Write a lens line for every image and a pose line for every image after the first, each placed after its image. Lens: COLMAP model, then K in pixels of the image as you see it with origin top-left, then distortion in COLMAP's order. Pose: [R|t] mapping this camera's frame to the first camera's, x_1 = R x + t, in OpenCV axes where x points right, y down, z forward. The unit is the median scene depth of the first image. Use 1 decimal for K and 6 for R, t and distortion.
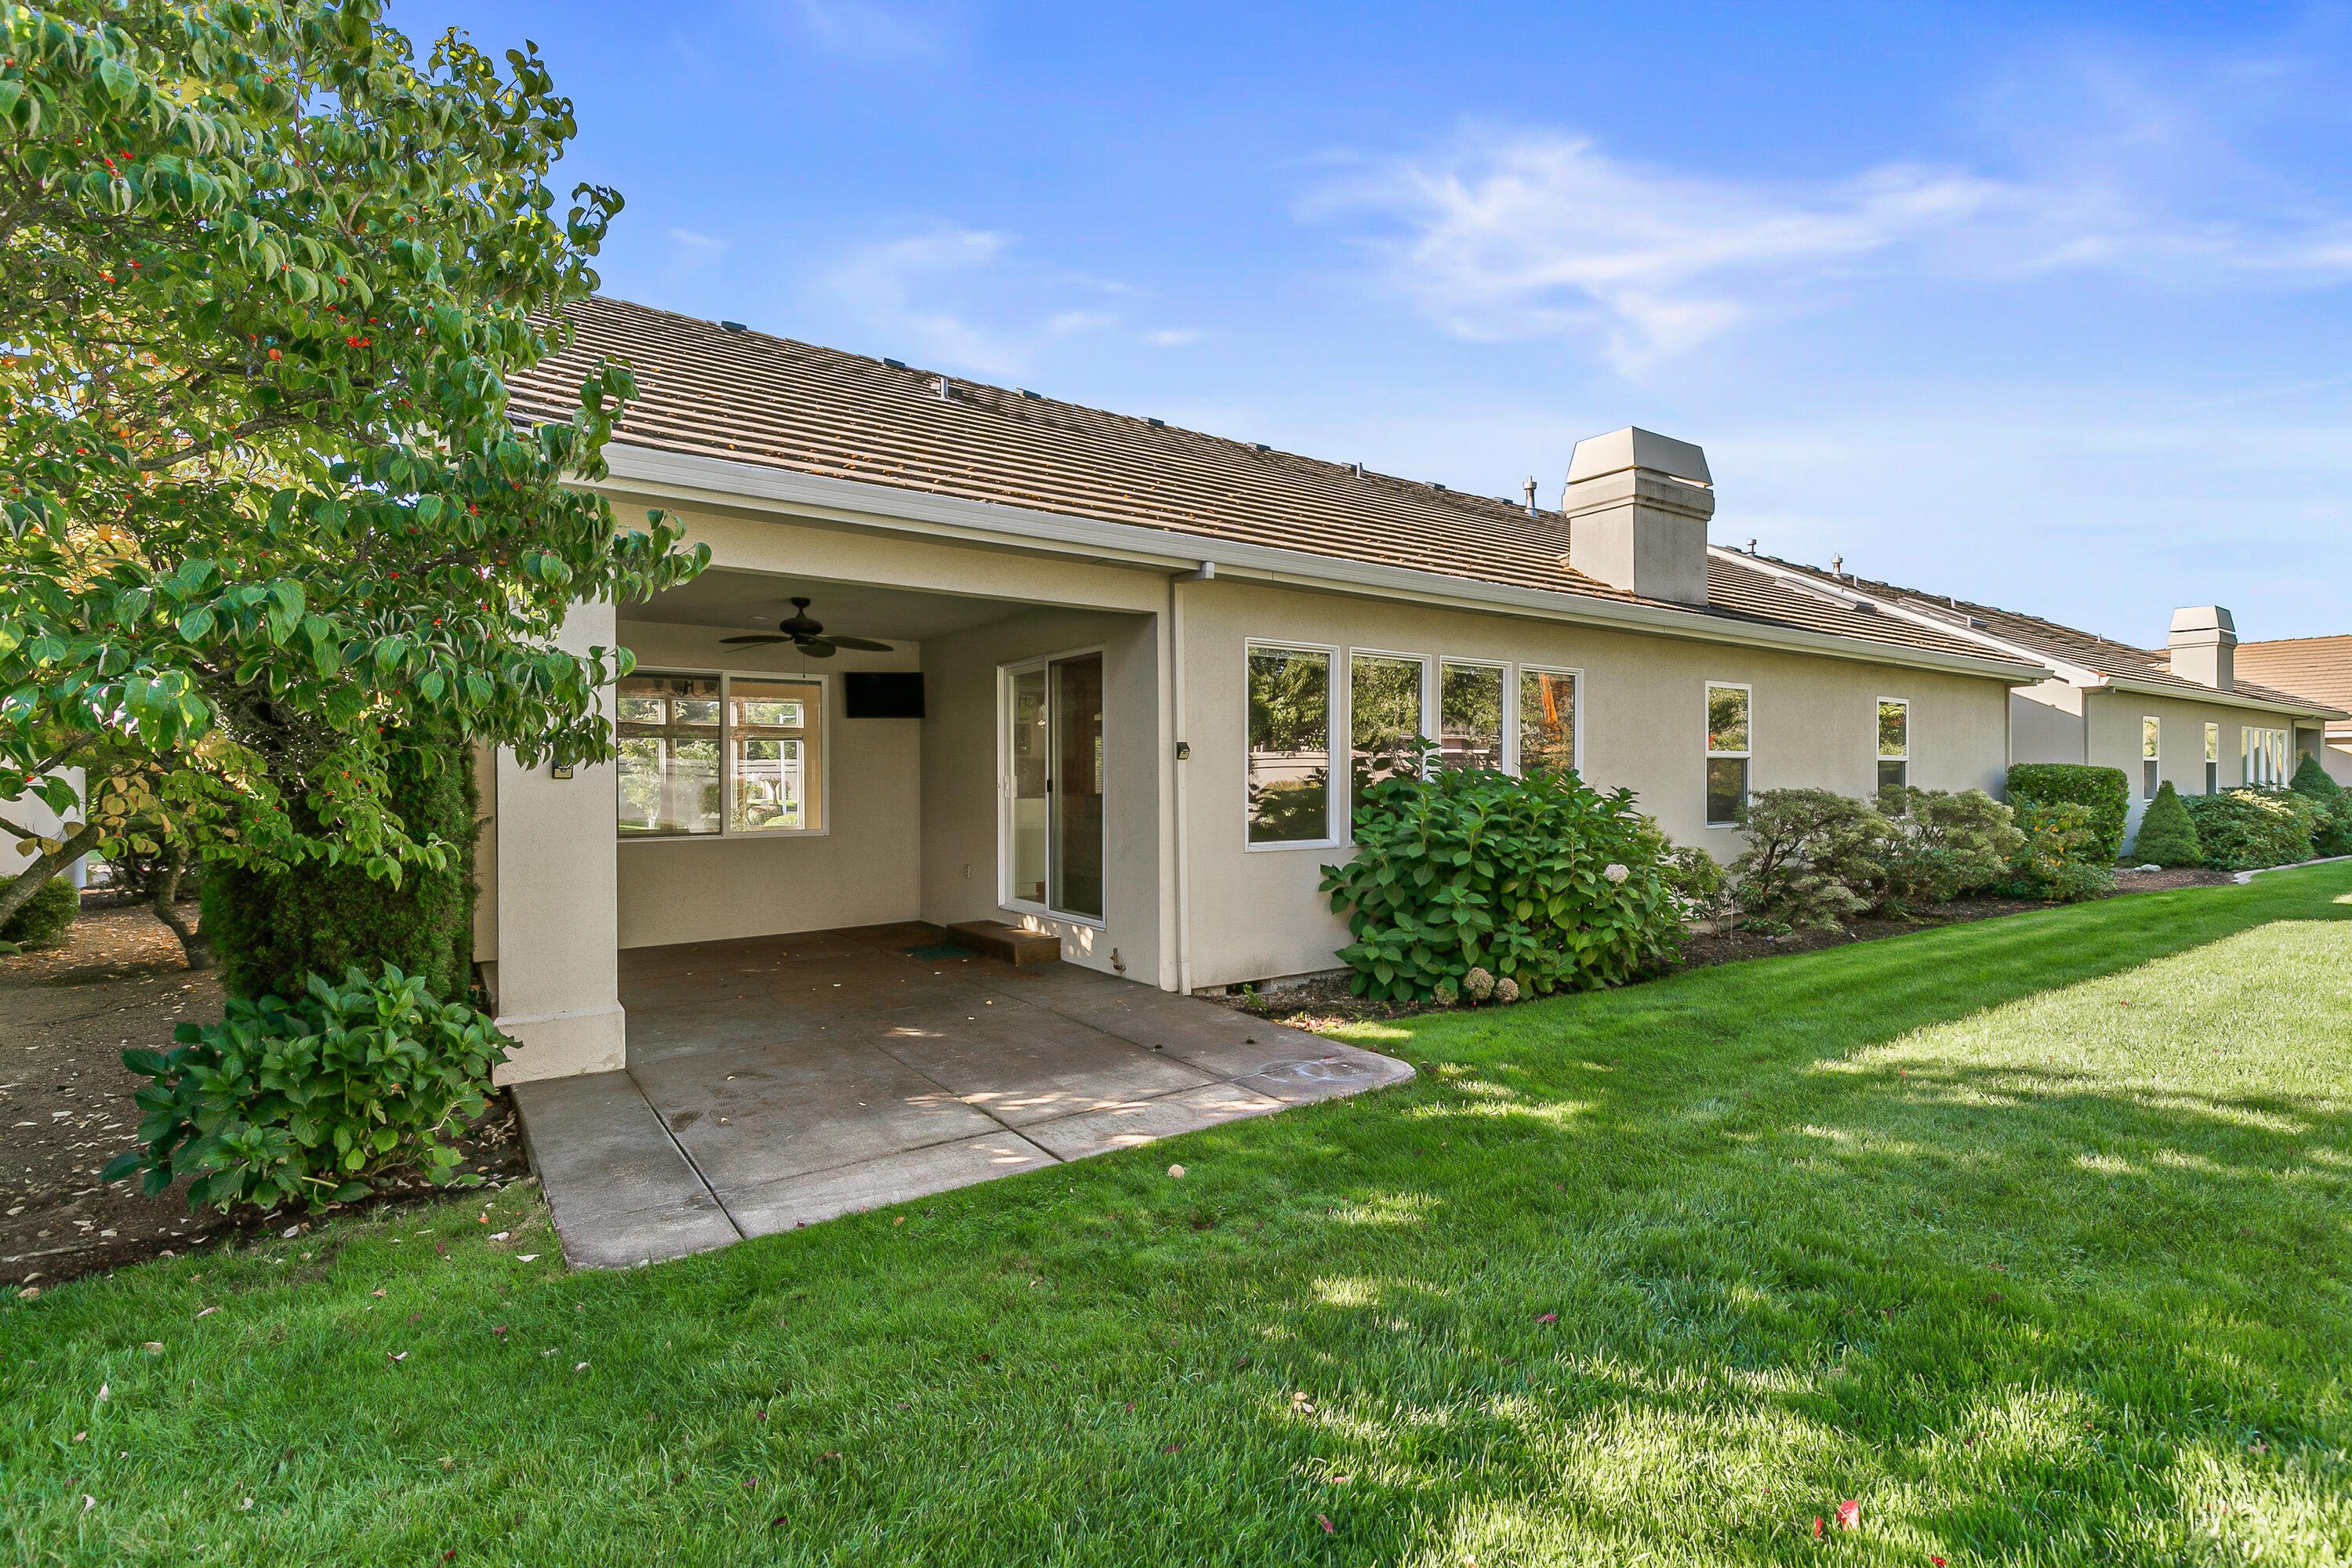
lens RADIAL K [[1053.2, 0, 1185.3], [0, 1053.2, 780.4], [0, 0, 1]] dist [0.007493, -0.000085]
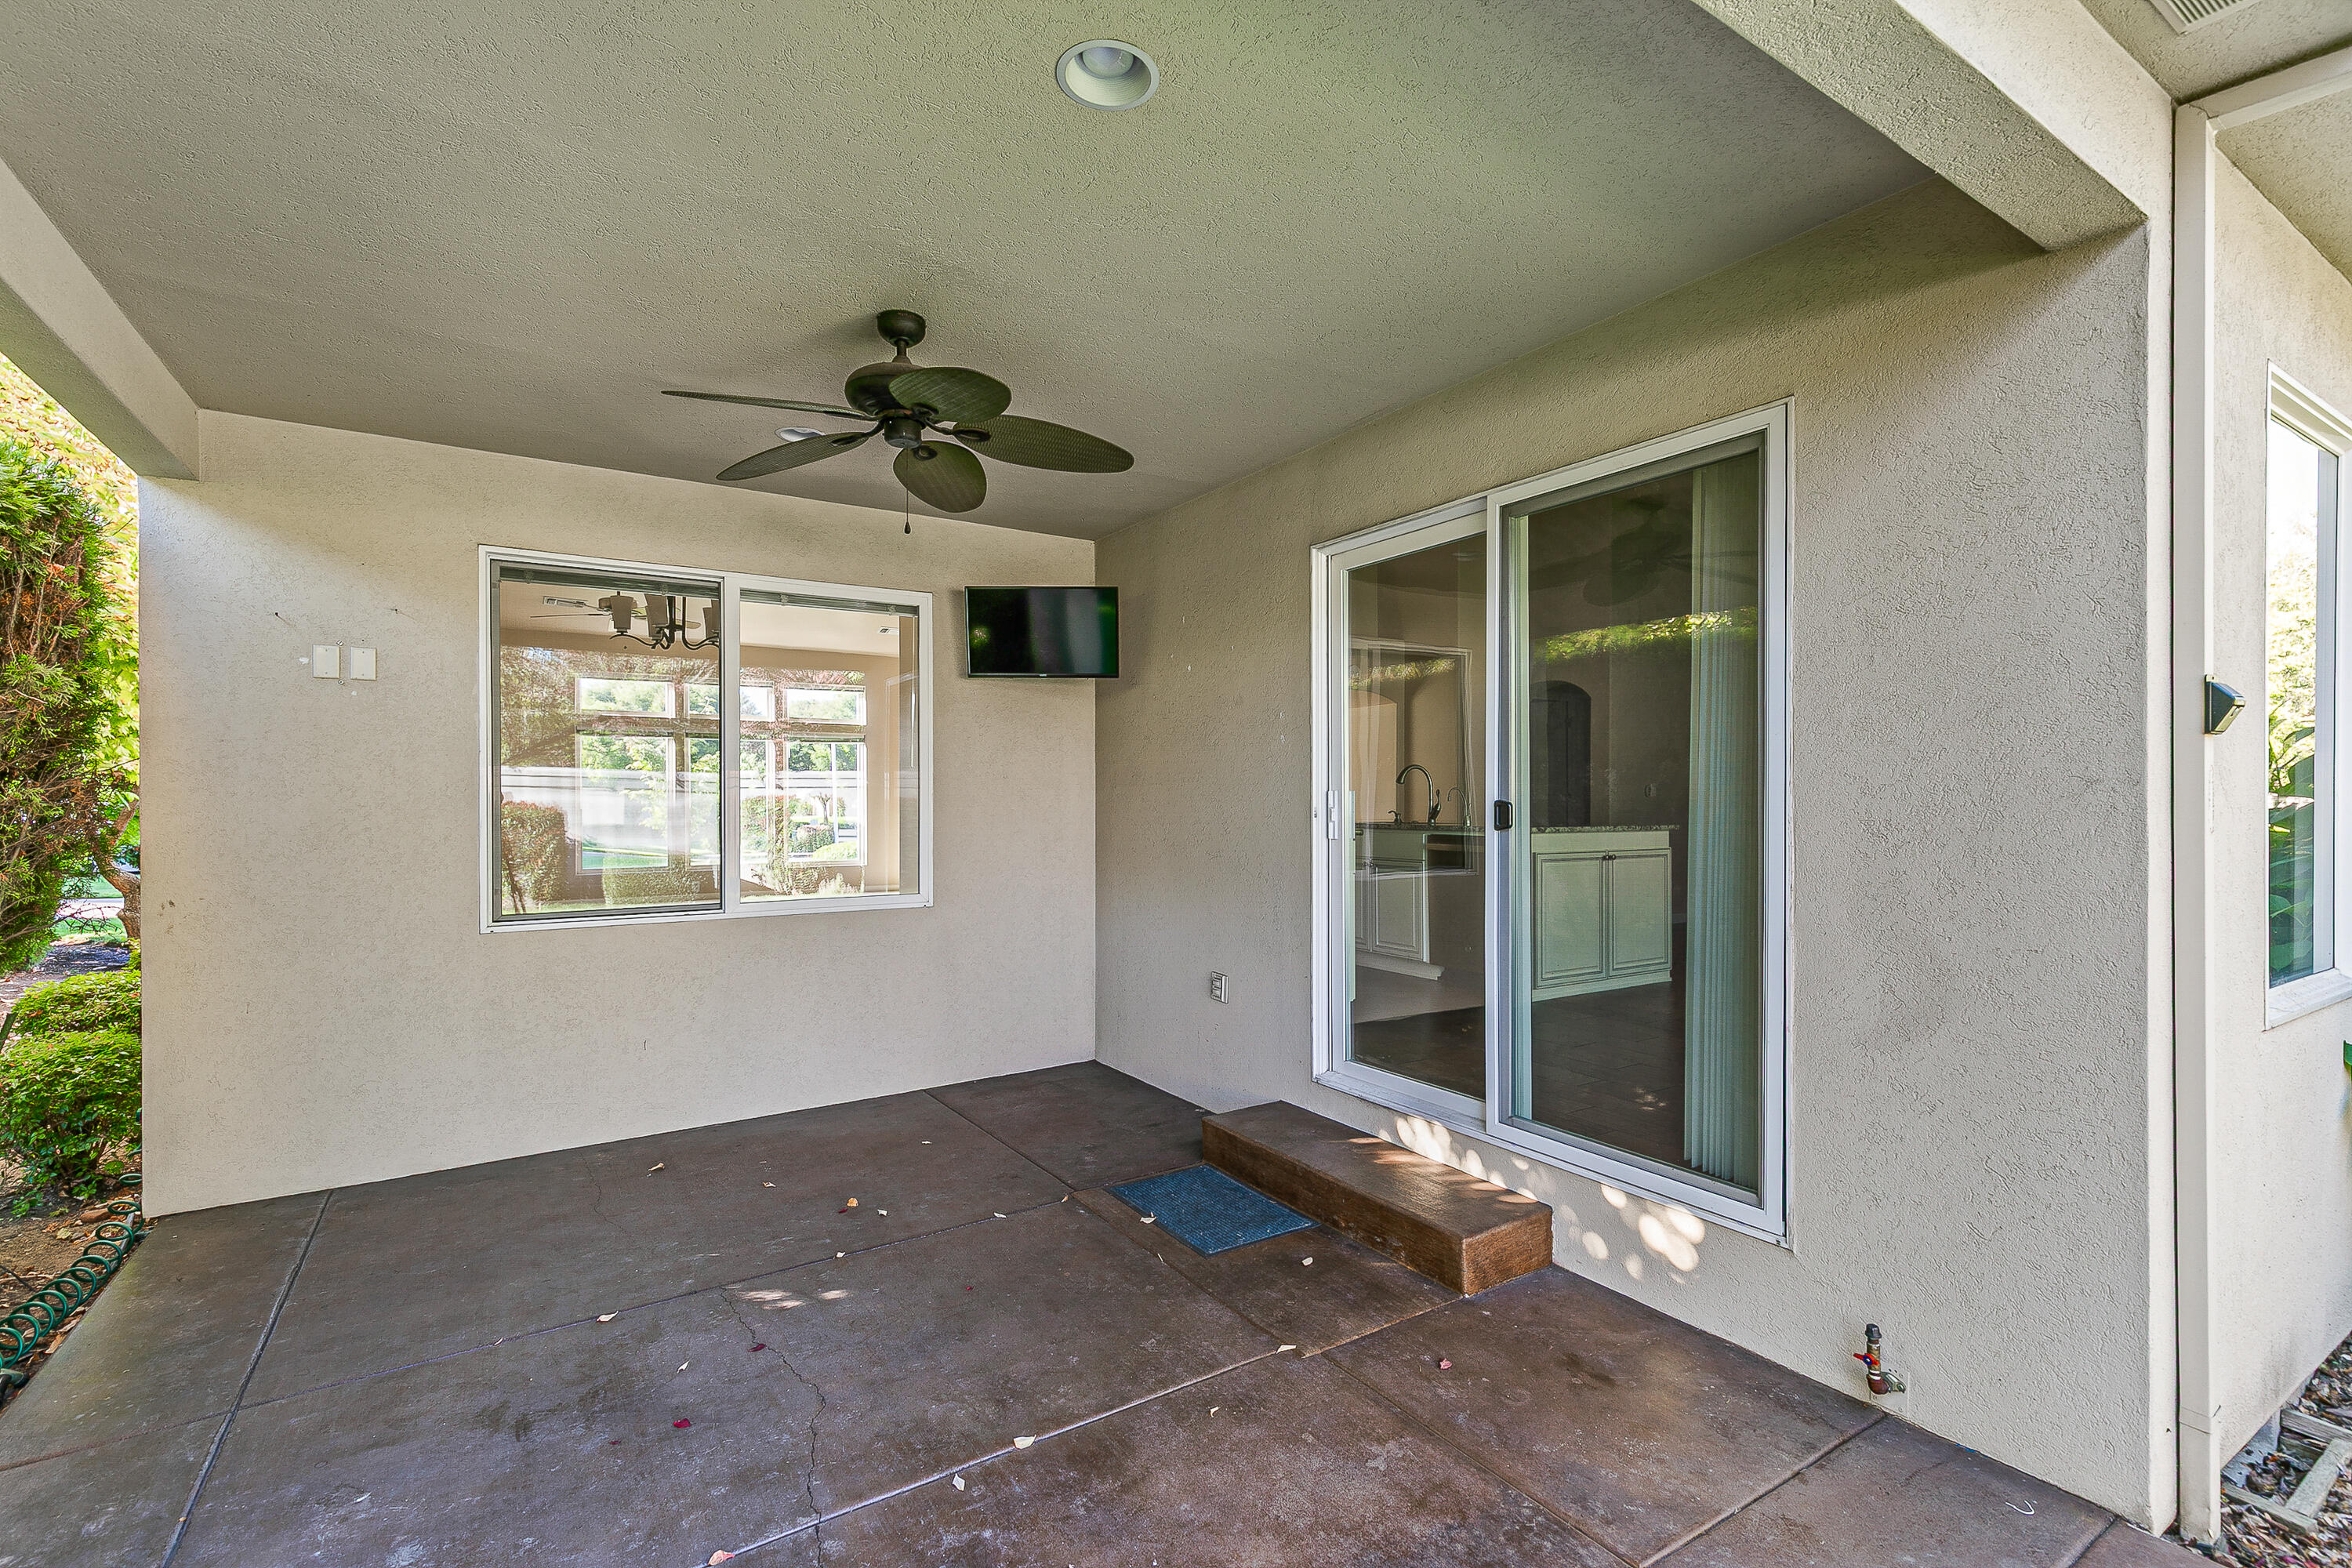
lens RADIAL K [[1053.2, 0, 1185.3], [0, 1053.2, 780.4], [0, 0, 1]] dist [0.007493, -0.000085]
pose [[0.999172, -0.003959, -0.040483, -0.213584], [0.003414, 0.999903, -0.013518, -0.003009], [0.040532, 0.013369, 0.999089, 0.538675]]
